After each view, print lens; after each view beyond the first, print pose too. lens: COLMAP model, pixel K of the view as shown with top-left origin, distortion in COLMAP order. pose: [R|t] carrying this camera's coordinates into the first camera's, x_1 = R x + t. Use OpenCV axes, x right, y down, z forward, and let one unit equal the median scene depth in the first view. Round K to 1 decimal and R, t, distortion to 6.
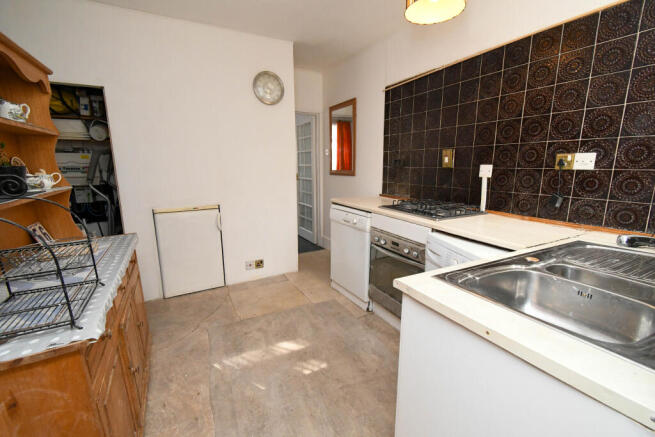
lens RADIAL K [[289.8, 0, 327.5], [0, 289.8, 218.5], [0, 0, 1]] dist [-0.000367, -0.000068]
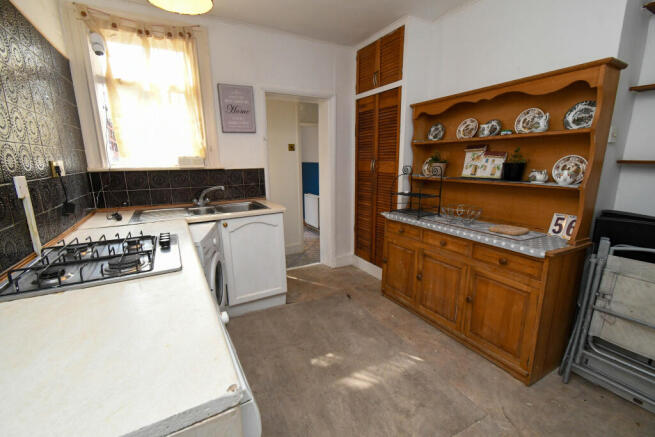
lens RADIAL K [[289.8, 0, 327.5], [0, 289.8, 218.5], [0, 0, 1]] dist [-0.000367, -0.000068]
pose [[-0.999908, 0.012642, -0.004937, -0.061557], [0.009679, 0.919266, 0.393517, -0.356118], [0.009513, 0.393433, -0.919304, 1.719111]]
